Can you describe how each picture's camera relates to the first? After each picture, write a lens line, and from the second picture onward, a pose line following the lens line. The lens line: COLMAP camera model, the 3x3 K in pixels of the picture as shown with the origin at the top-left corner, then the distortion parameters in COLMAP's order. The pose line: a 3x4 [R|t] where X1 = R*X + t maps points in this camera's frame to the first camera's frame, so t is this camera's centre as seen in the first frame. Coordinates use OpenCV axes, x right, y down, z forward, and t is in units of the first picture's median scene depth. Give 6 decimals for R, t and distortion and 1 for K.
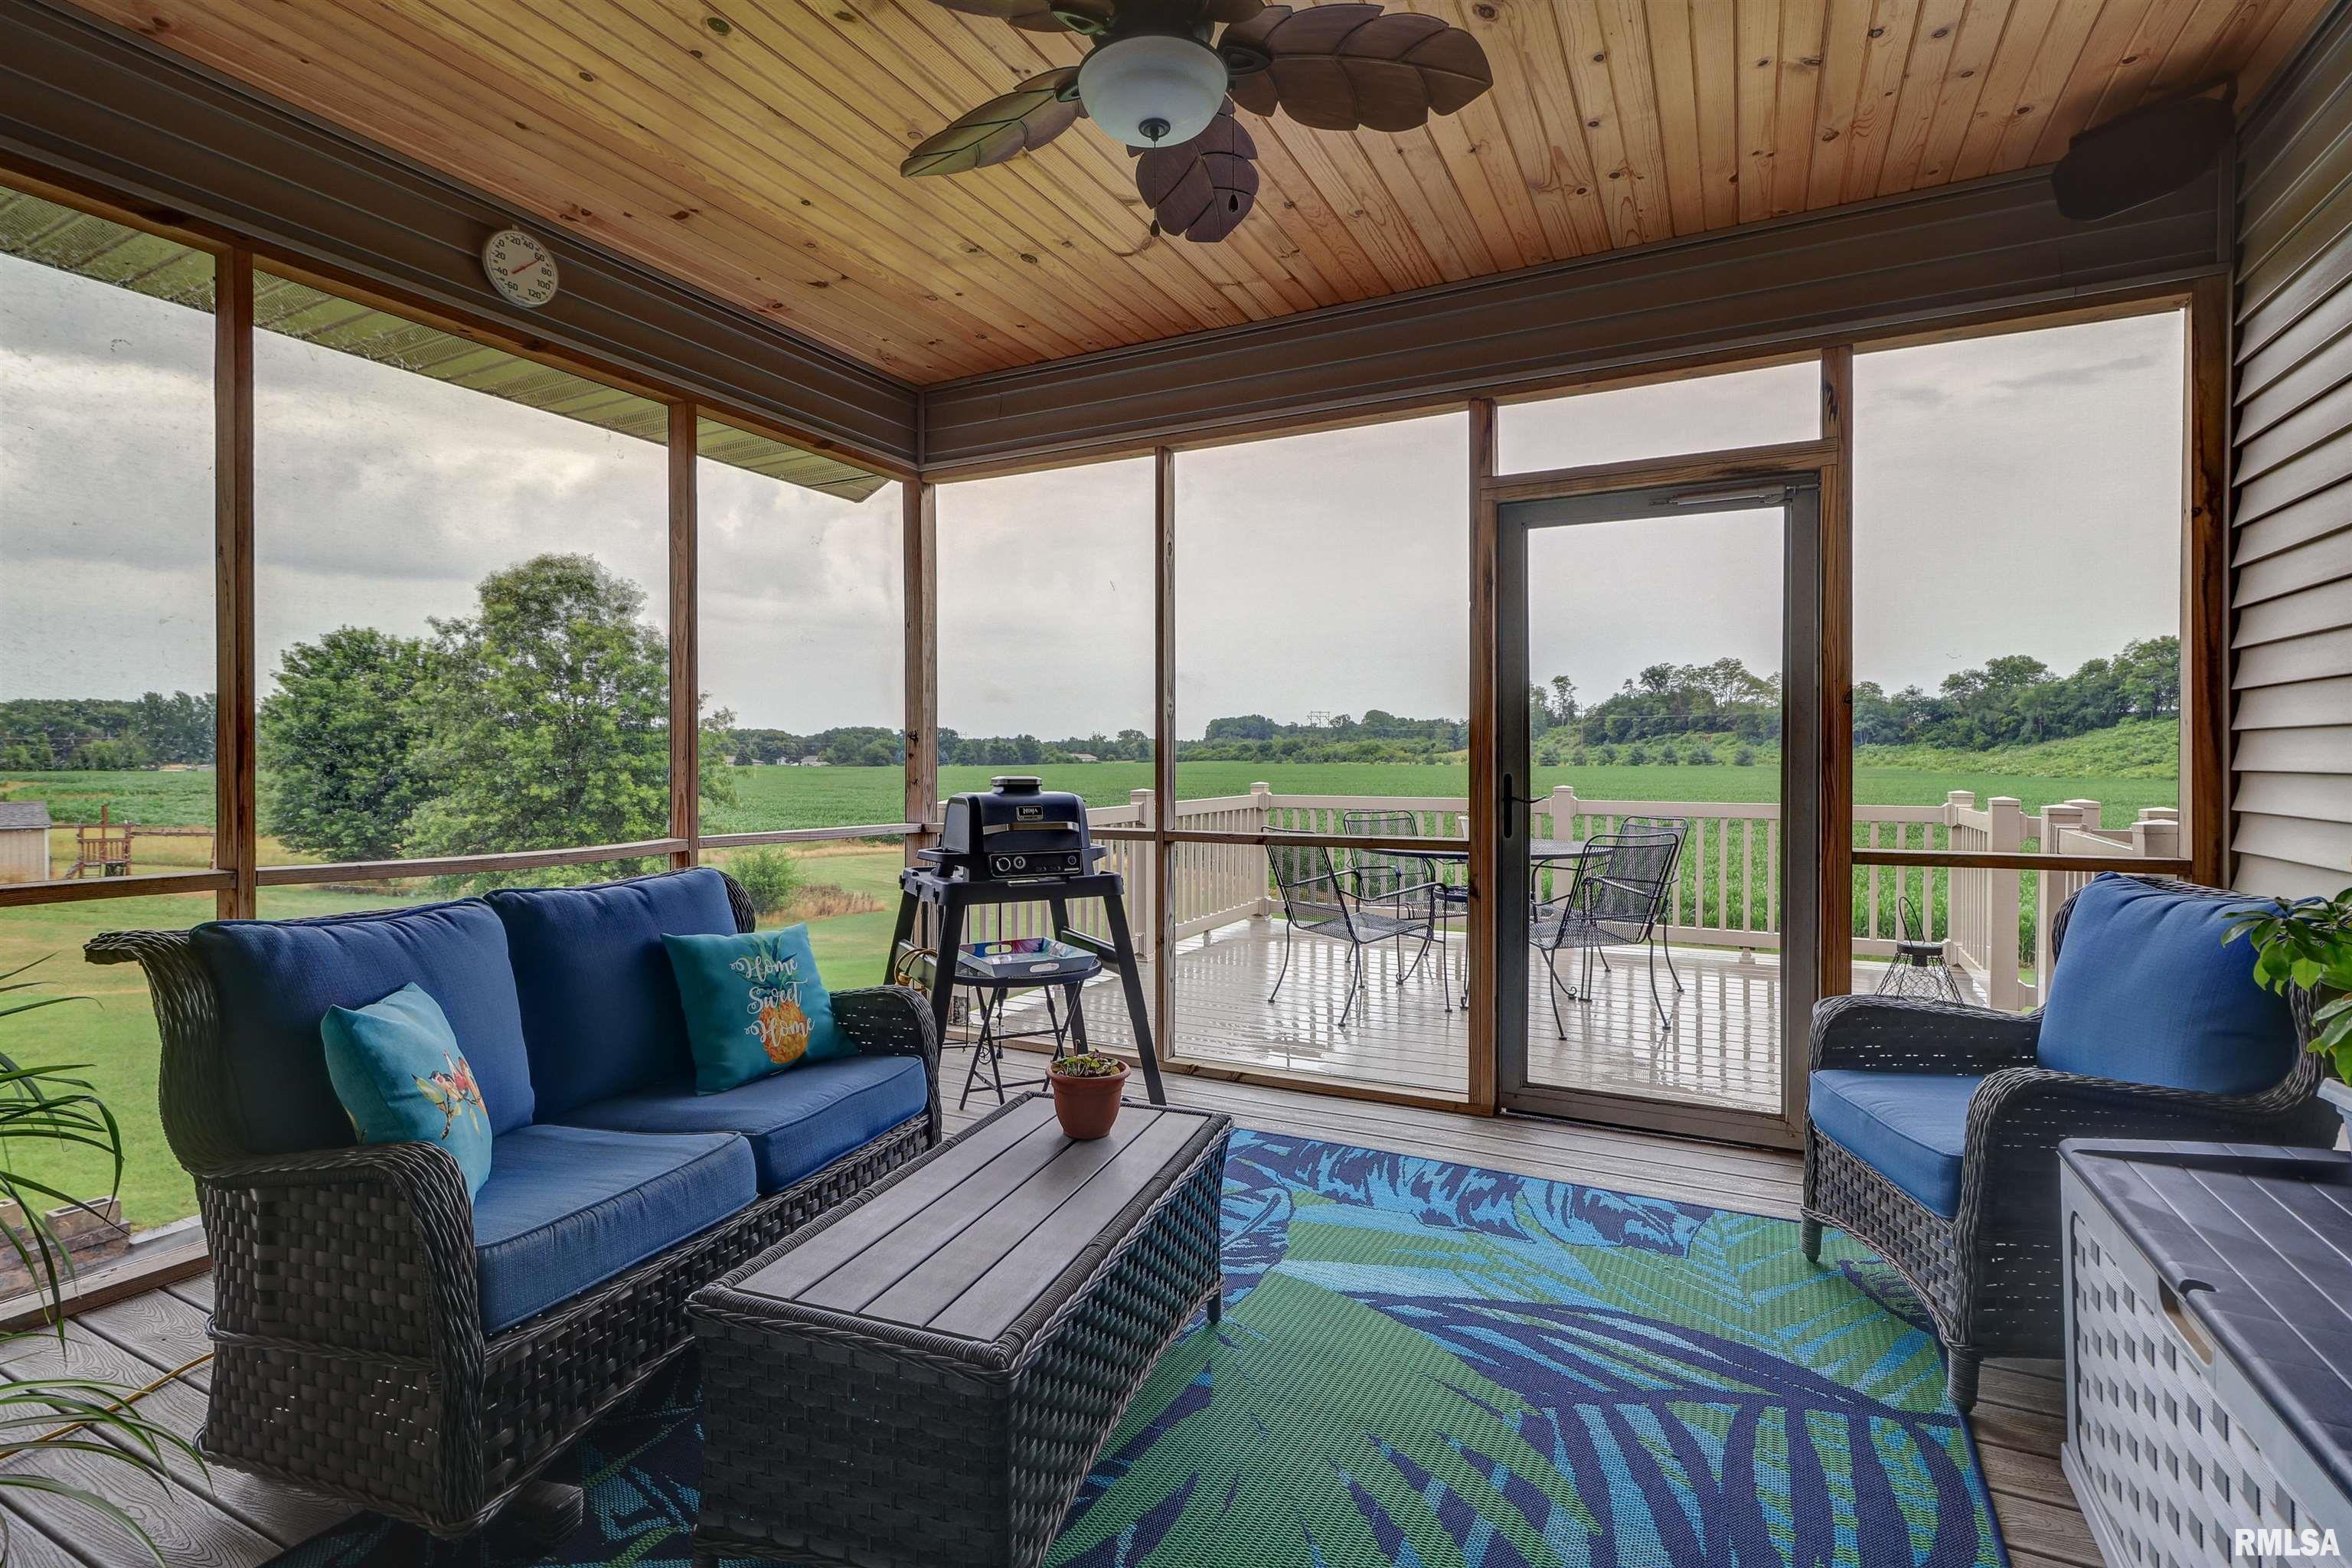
lens RADIAL K [[1096.4, 0, 1154.0], [0, 1096.4, 778.9], [0, 0, 1]] dist [0.004578, -0.000681]
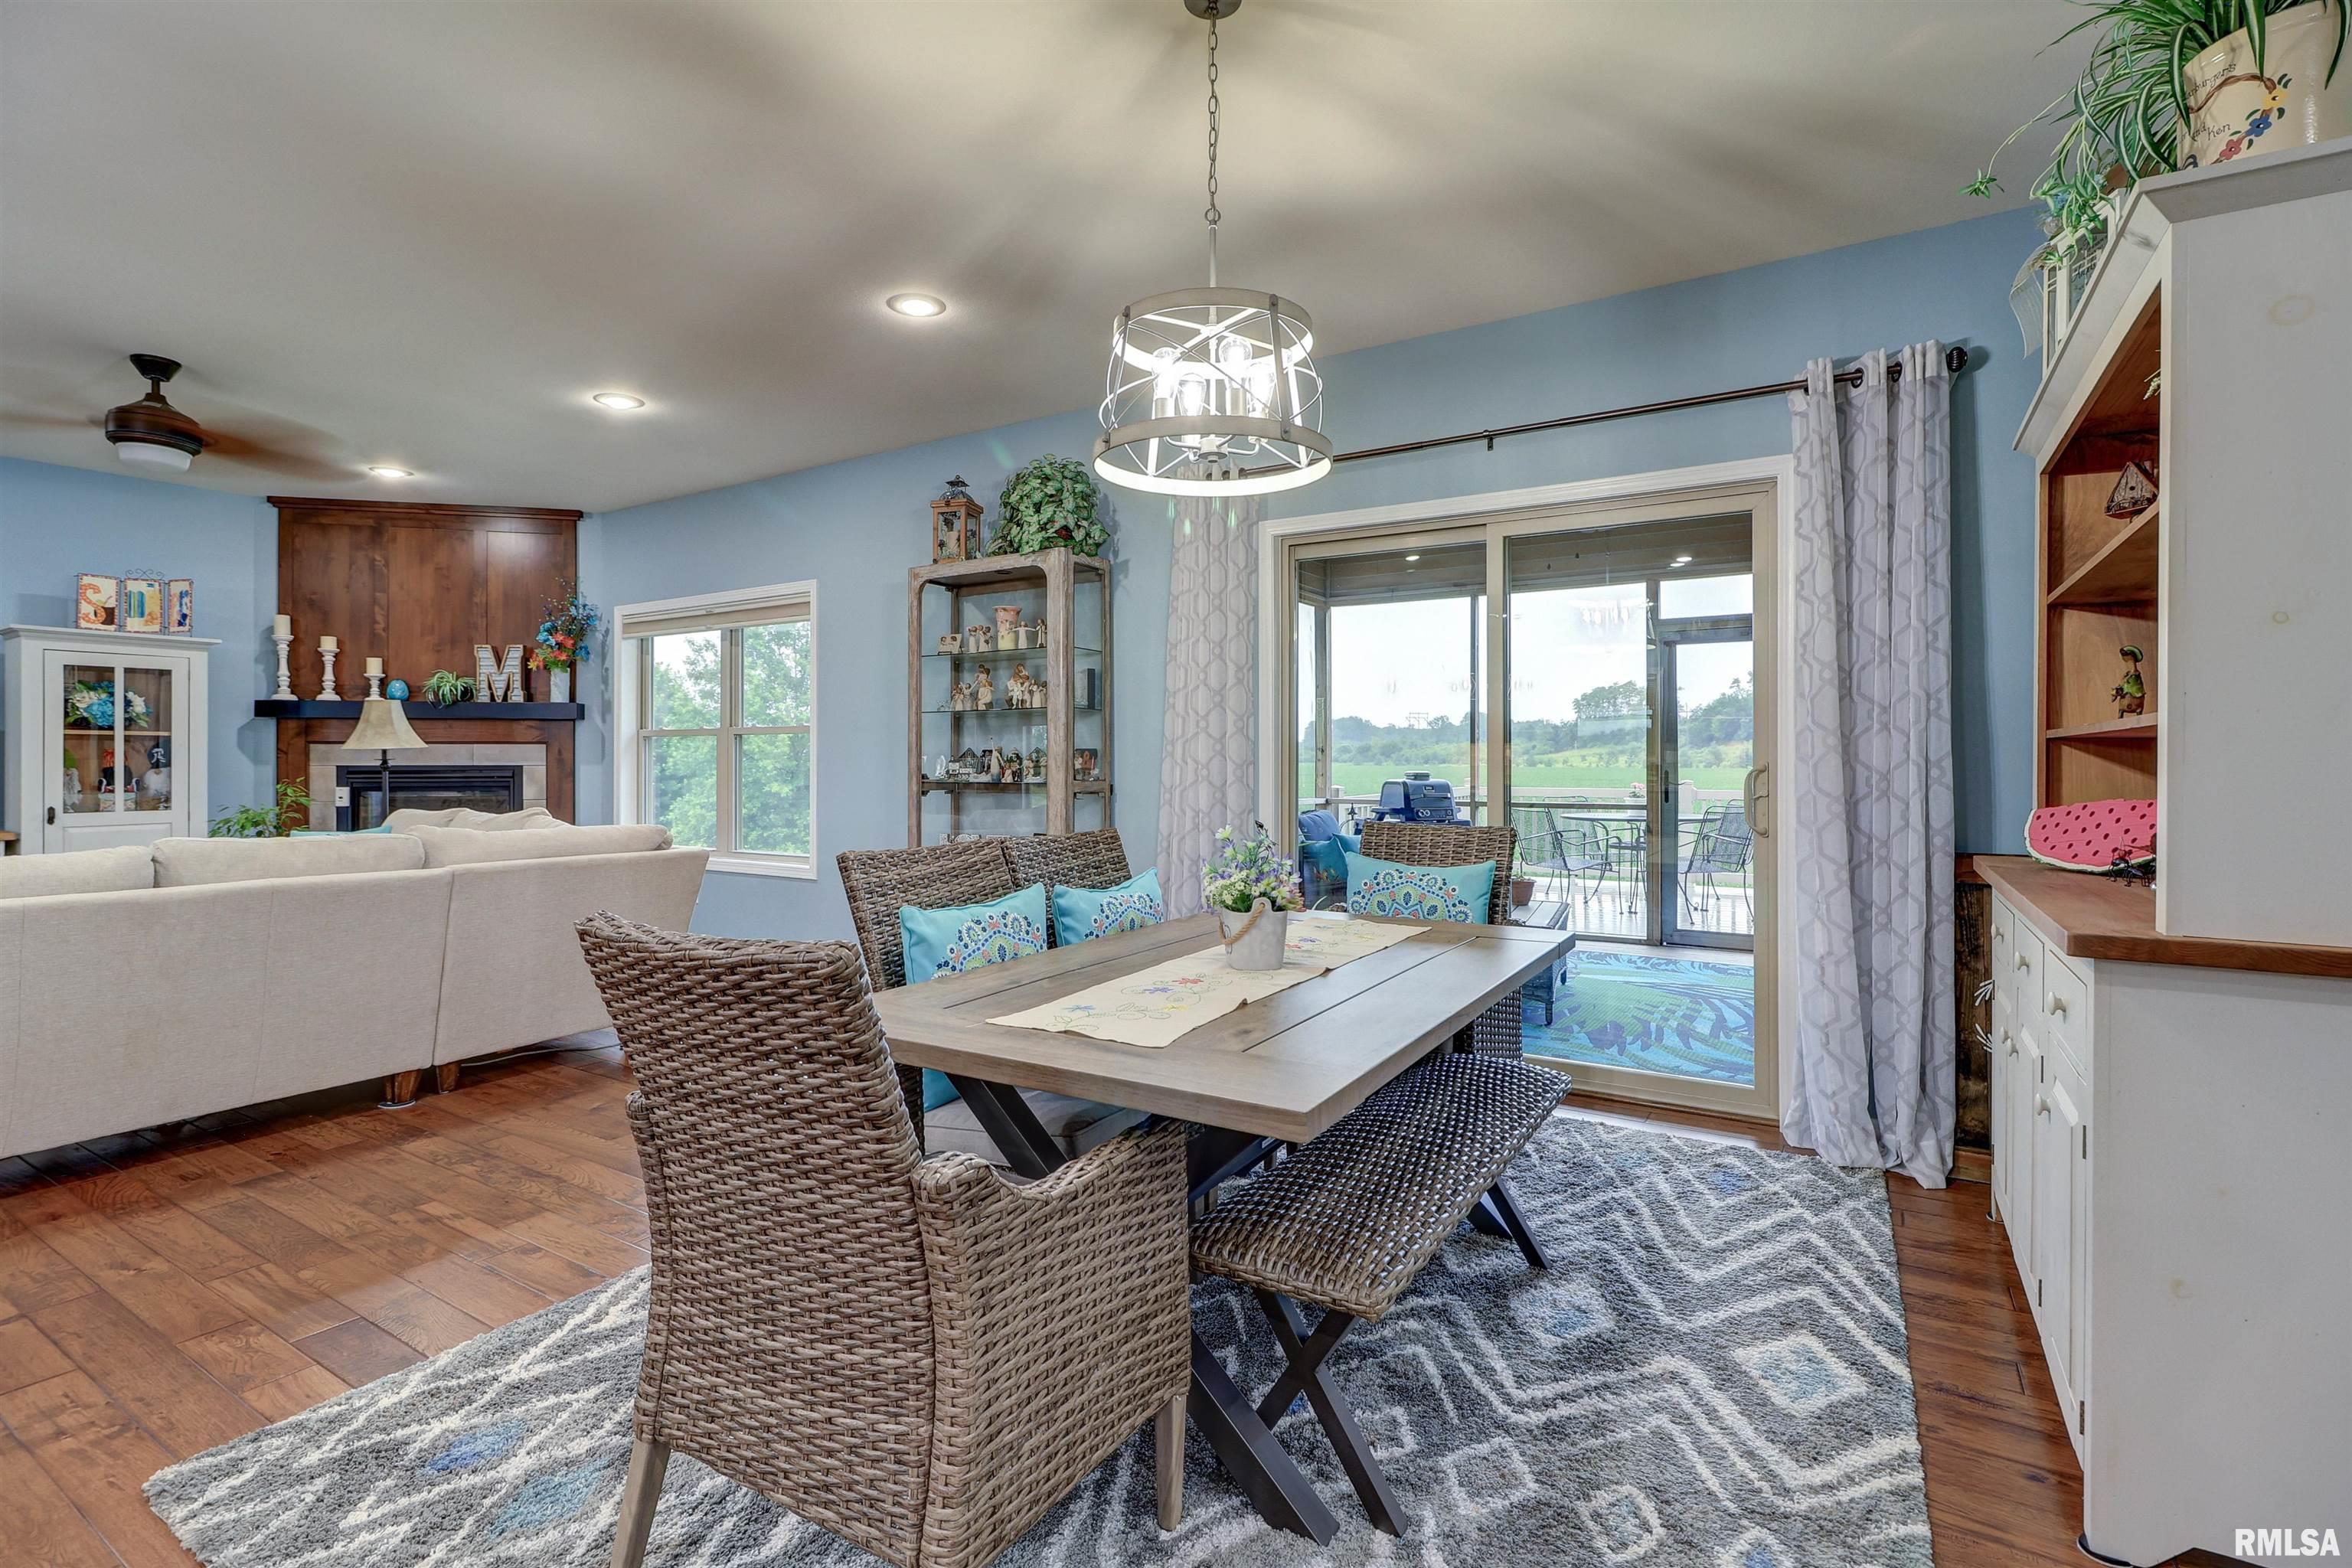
lens RADIAL K [[1096.4, 0, 1200.2], [0, 1096.4, 768.7], [0, 0, 1]] dist [0.004578, -0.000681]
pose [[0.998937, 0.000854, -0.046080, -0.407392], [-0.001335, 0.999945, -0.010414, 0.013841], [0.046069, 0.010465, 0.998883, -0.965551]]
